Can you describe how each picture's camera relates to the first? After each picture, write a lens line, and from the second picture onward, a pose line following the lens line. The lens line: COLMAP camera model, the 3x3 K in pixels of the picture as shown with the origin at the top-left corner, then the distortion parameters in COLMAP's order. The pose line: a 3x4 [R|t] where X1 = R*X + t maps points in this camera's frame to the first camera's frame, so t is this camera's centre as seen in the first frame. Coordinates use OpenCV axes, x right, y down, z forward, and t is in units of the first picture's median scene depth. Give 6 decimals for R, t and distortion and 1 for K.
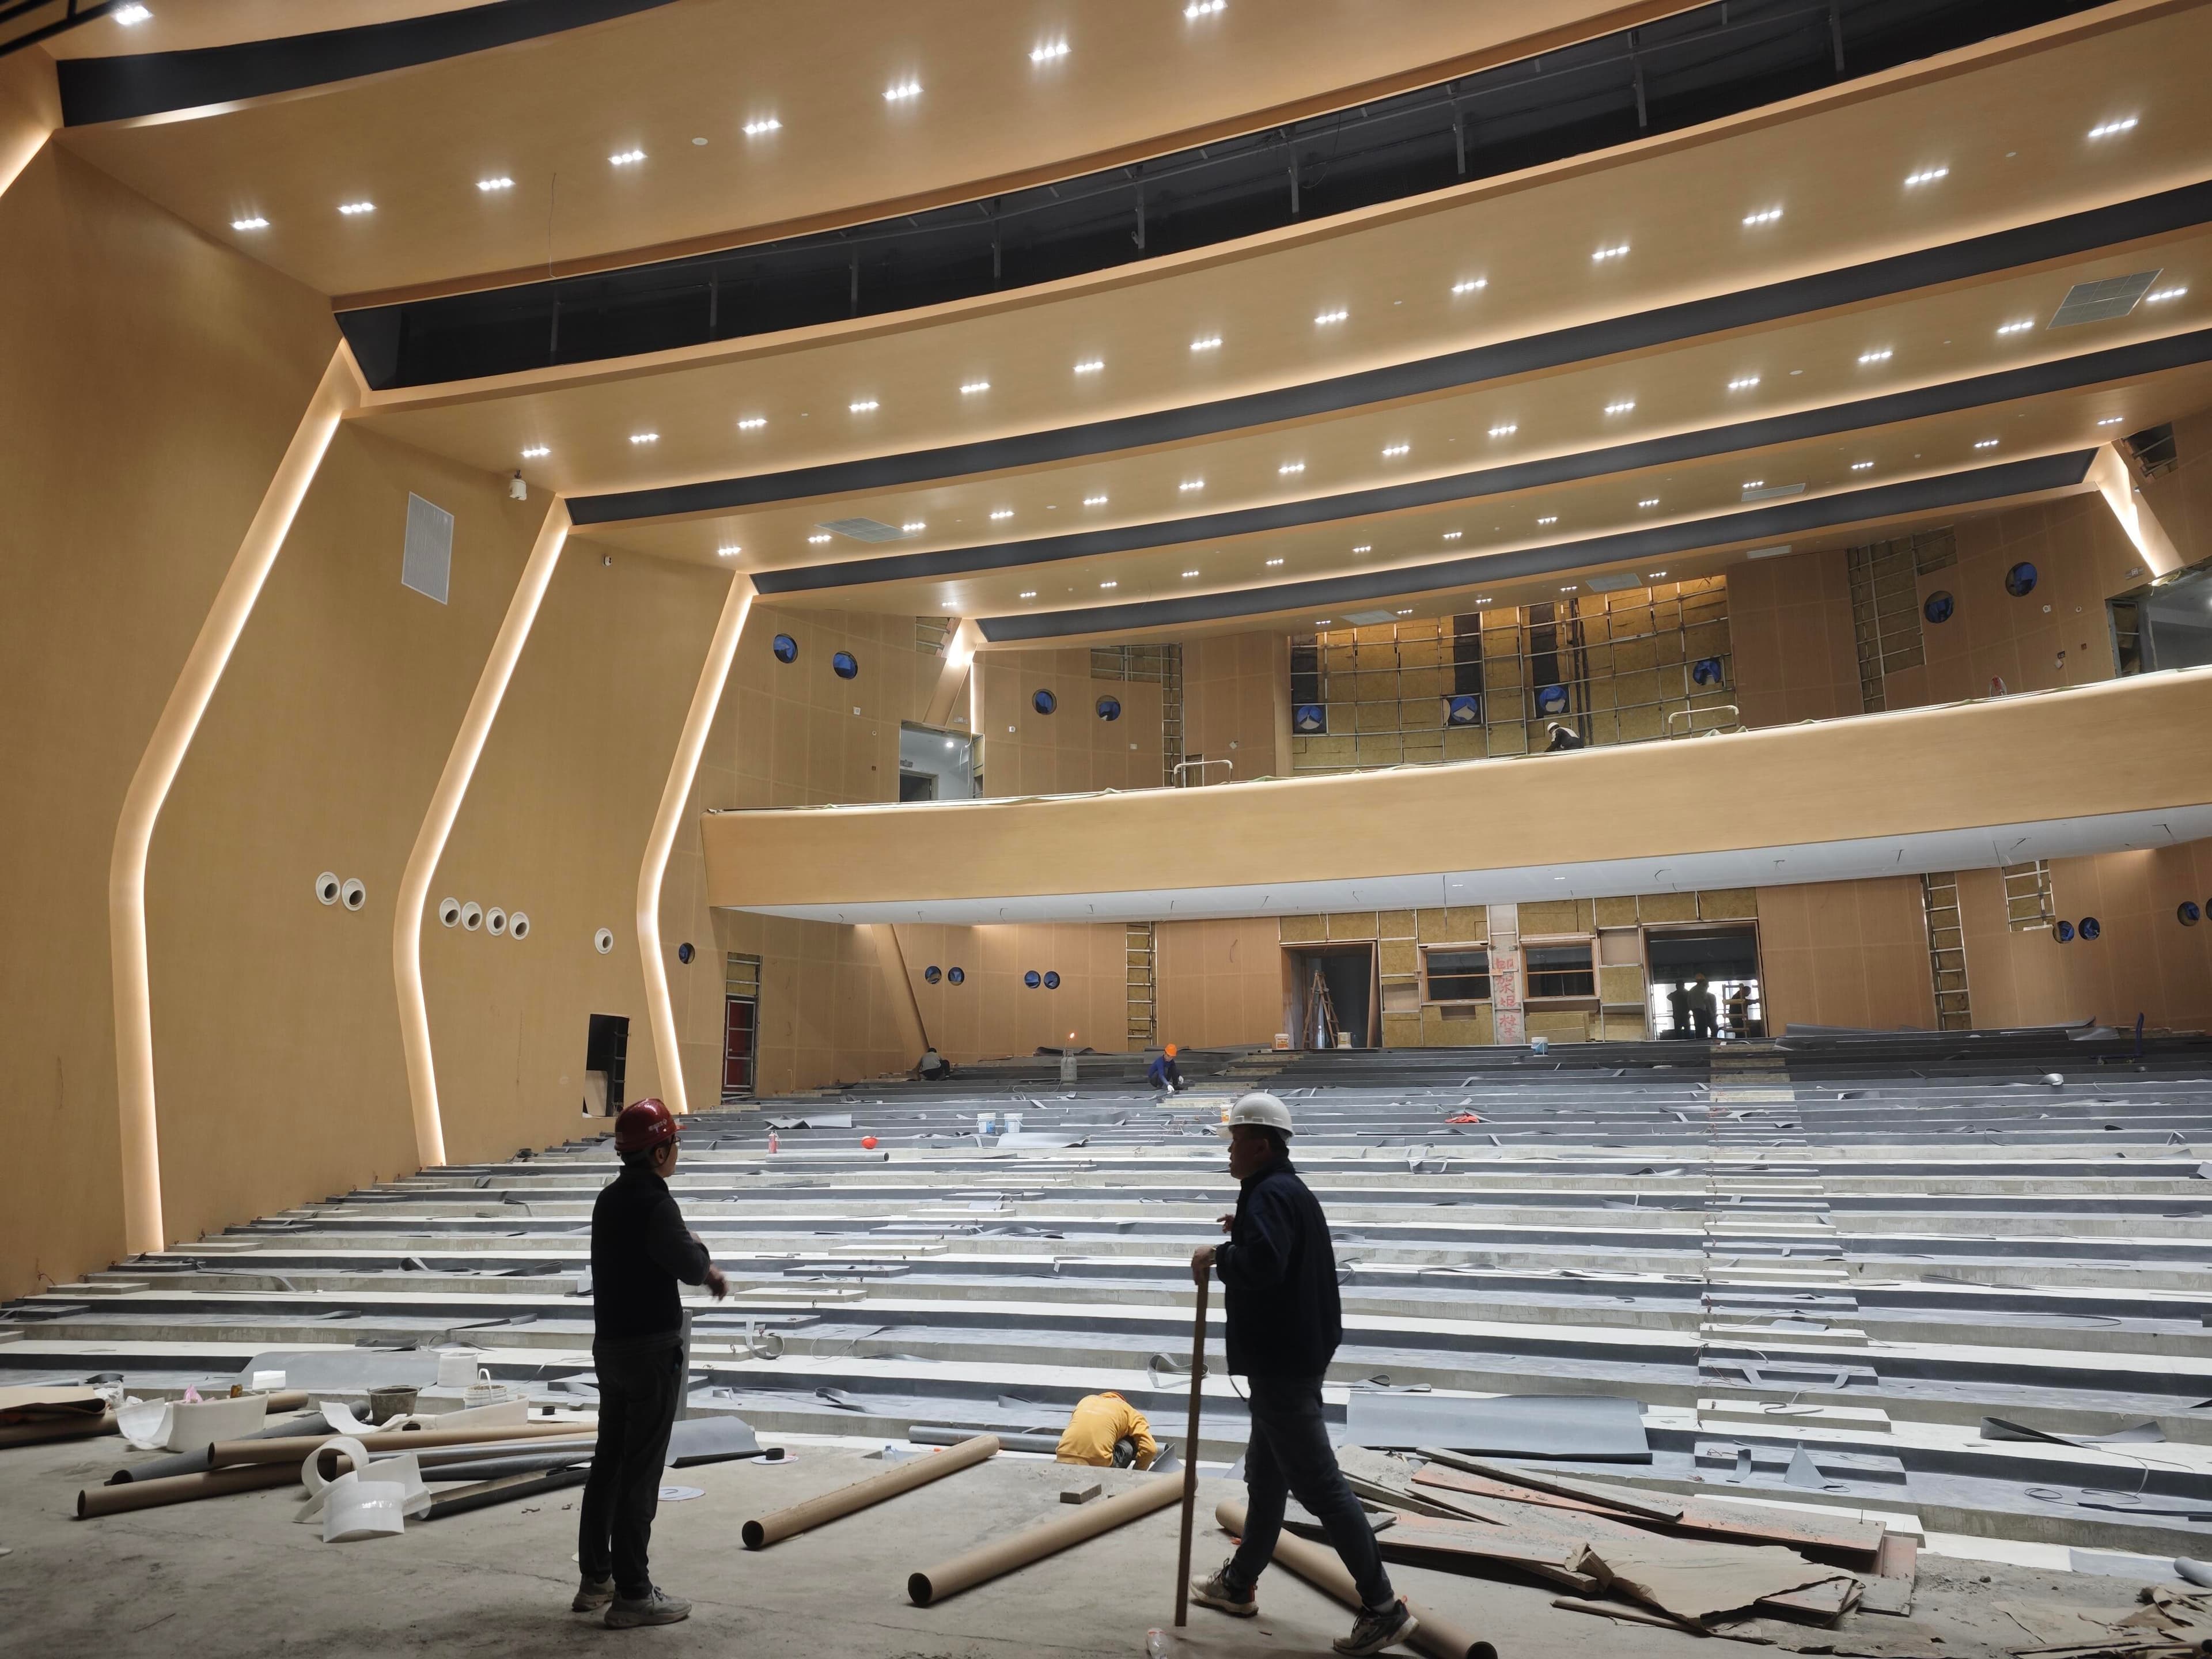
lens RADIAL K [[1502.4, 0, 1111.0], [0, 1502.4, 846.8], [0, 0, 1]] dist [0.042820, -0.068918]
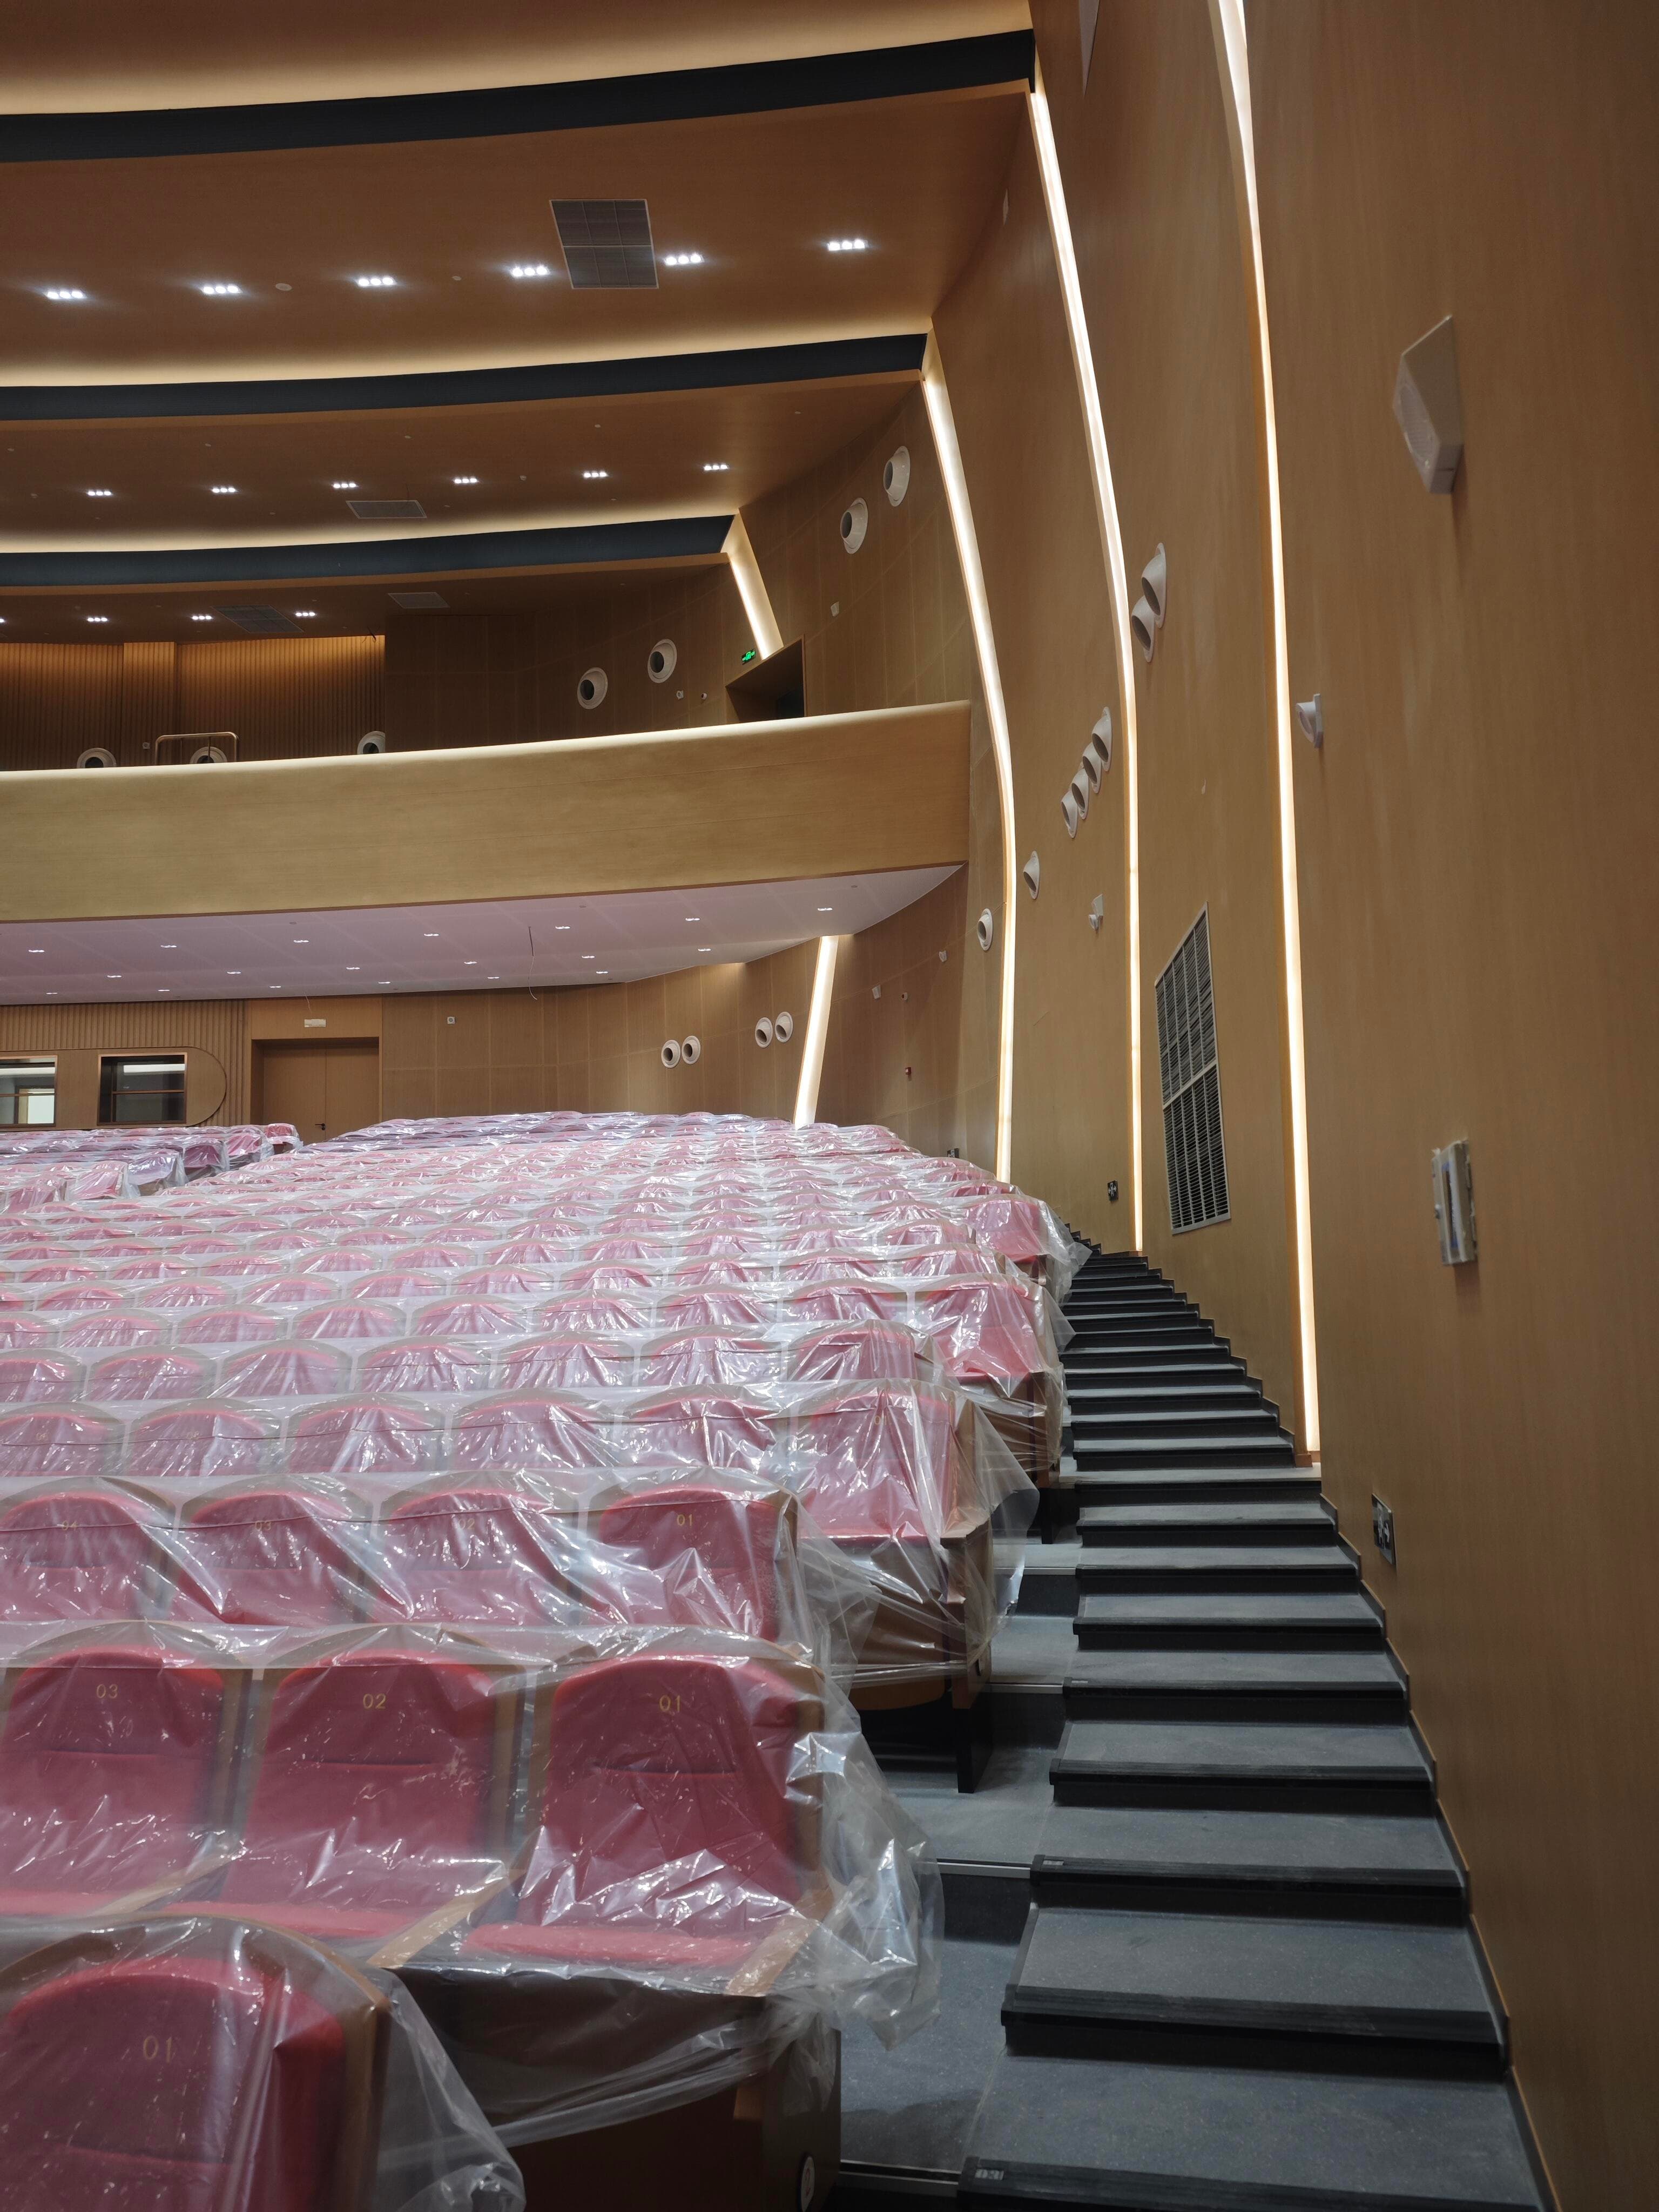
lens RADIAL K [[1502.4, 0, 821.6], [0, 1502.4, 1116.7], [0, 0, 1]] dist [0.042820, -0.068918]
pose [[0.900523, 0.026911, 0.433976, 0.337802], [-0.053381, 0.997375, 0.048921, 0.047269], [-0.431520, -0.067220, 0.899595, 0.155634]]
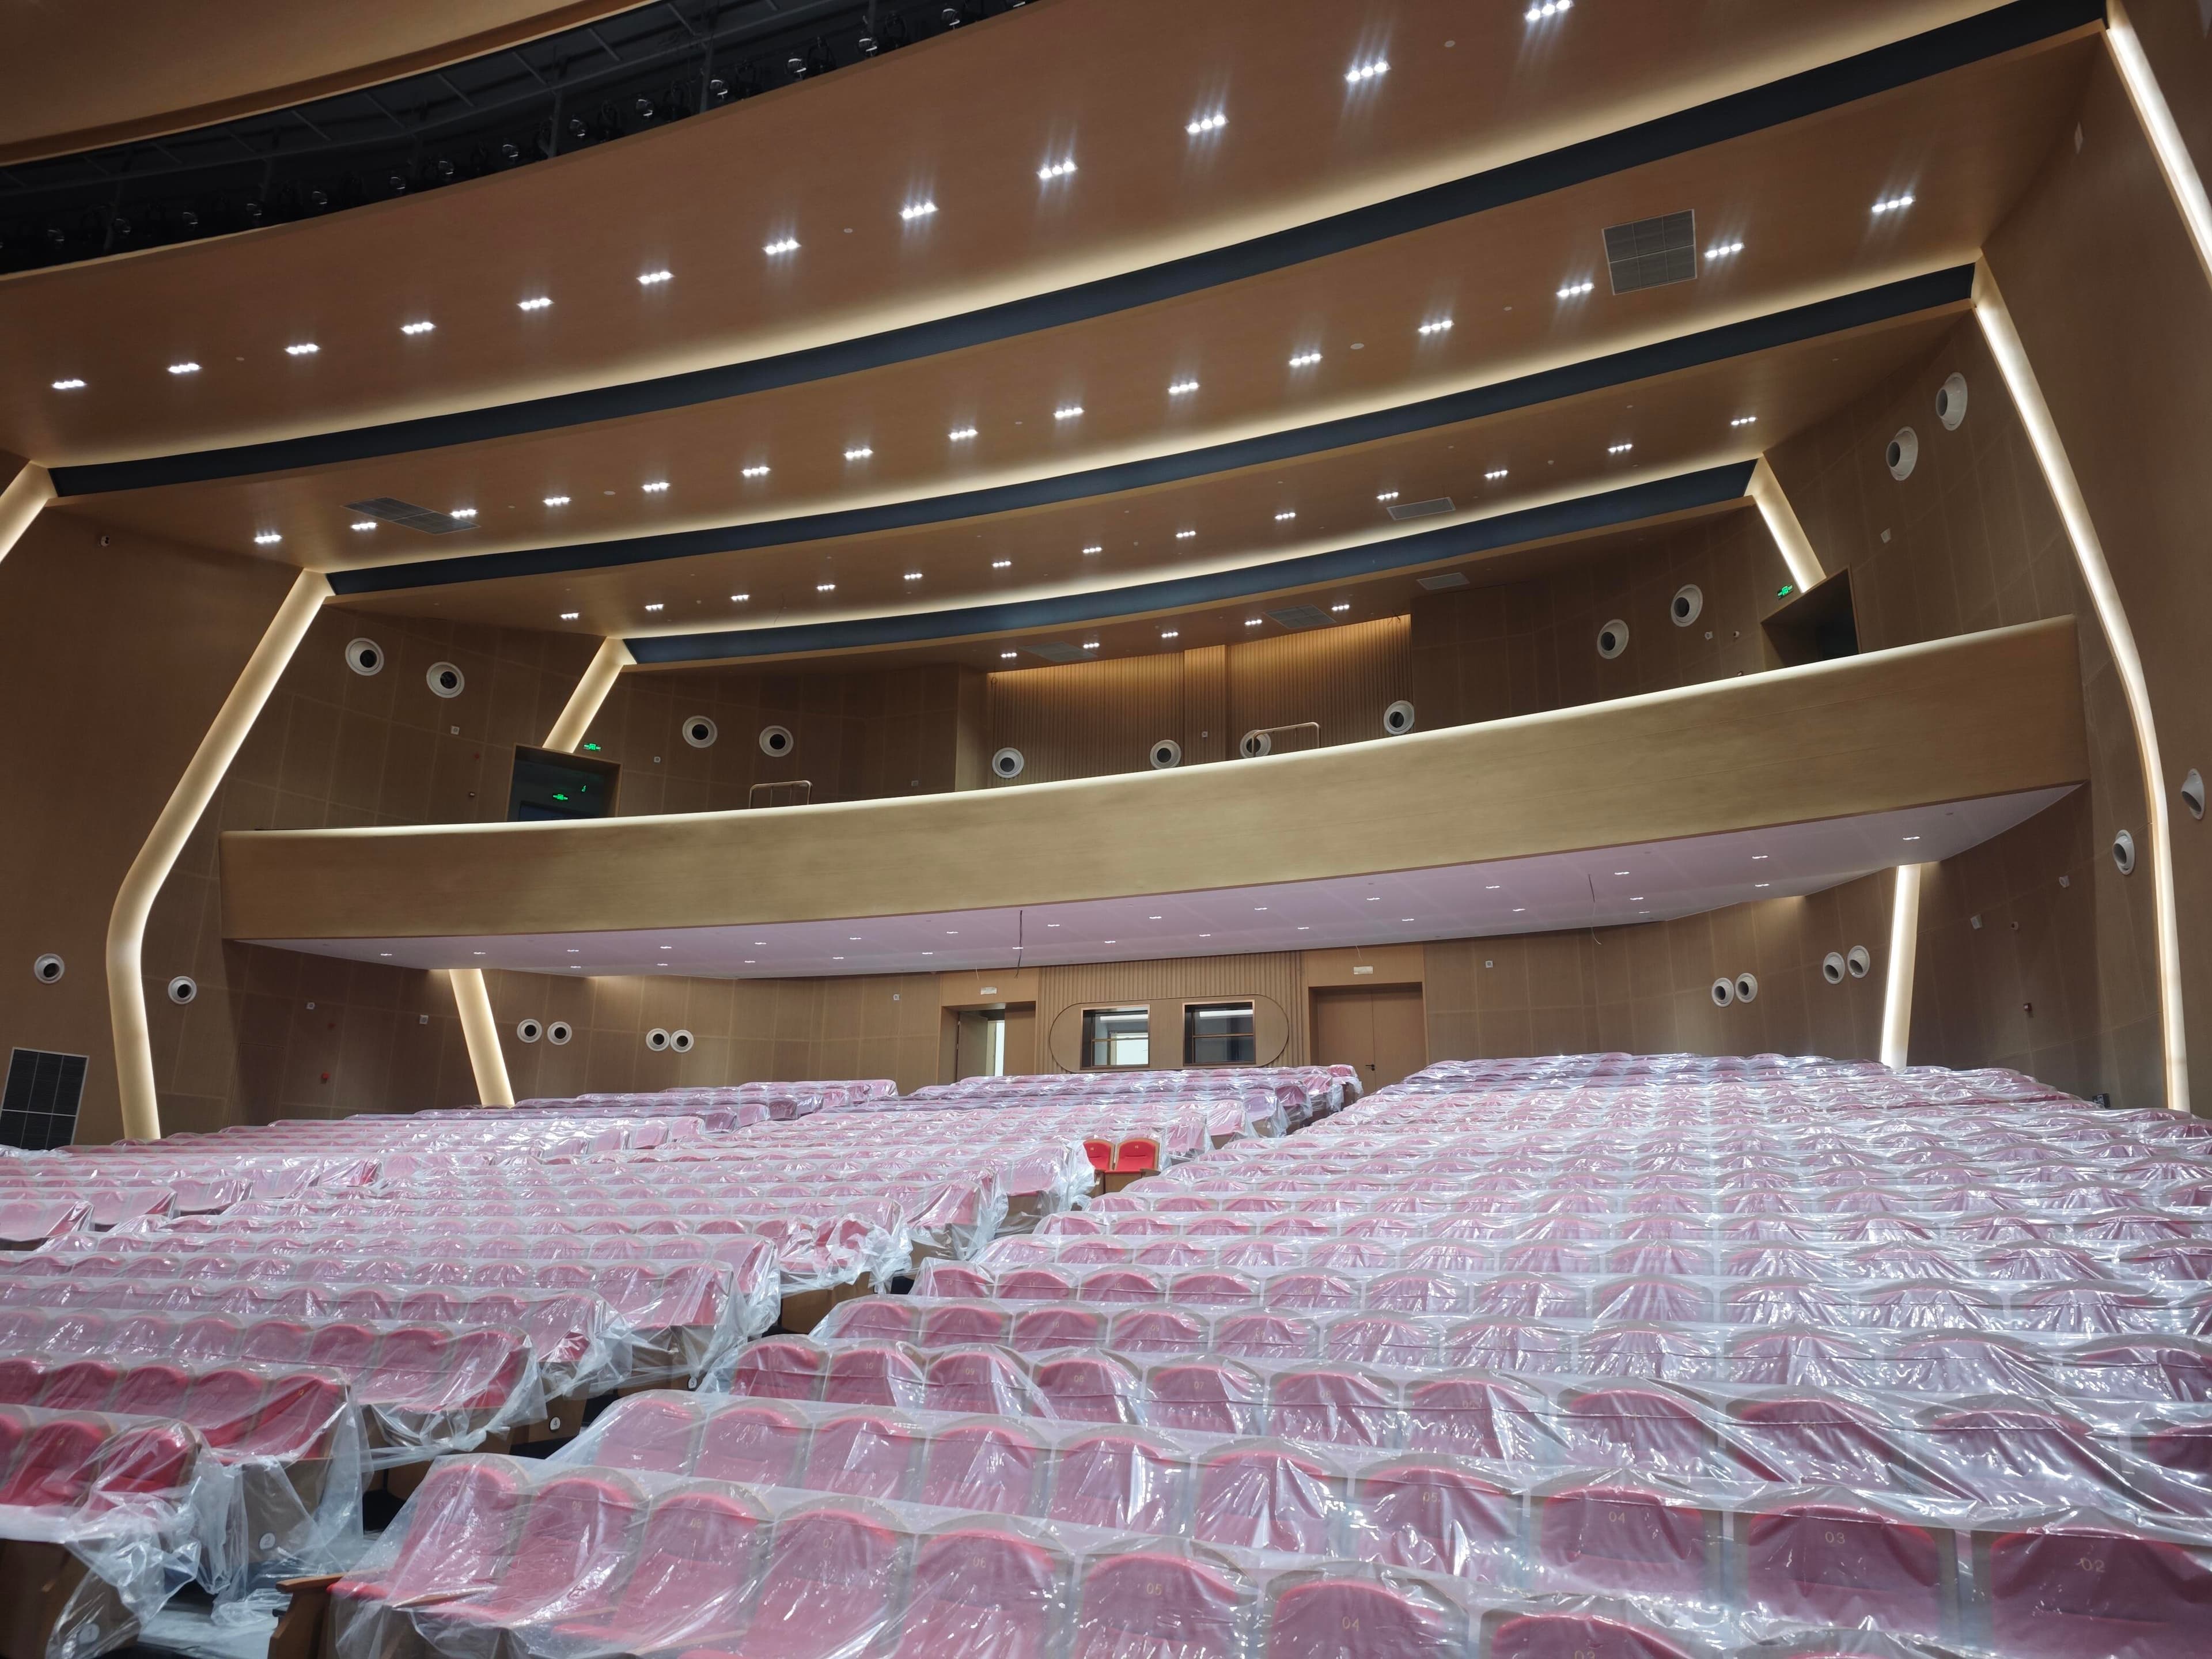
lens RADIAL K [[1502.4, 0, 1126.5], [0, 1502.4, 816.3], [0, 0, 1]] dist [0.042820, -0.068918]
pose [[0.999449, 0.022985, 0.023963, 0.269032], [-0.020760, 0.995789, -0.089291, 0.042140], [-0.025915, 0.088745, 0.995717, 0.125020]]
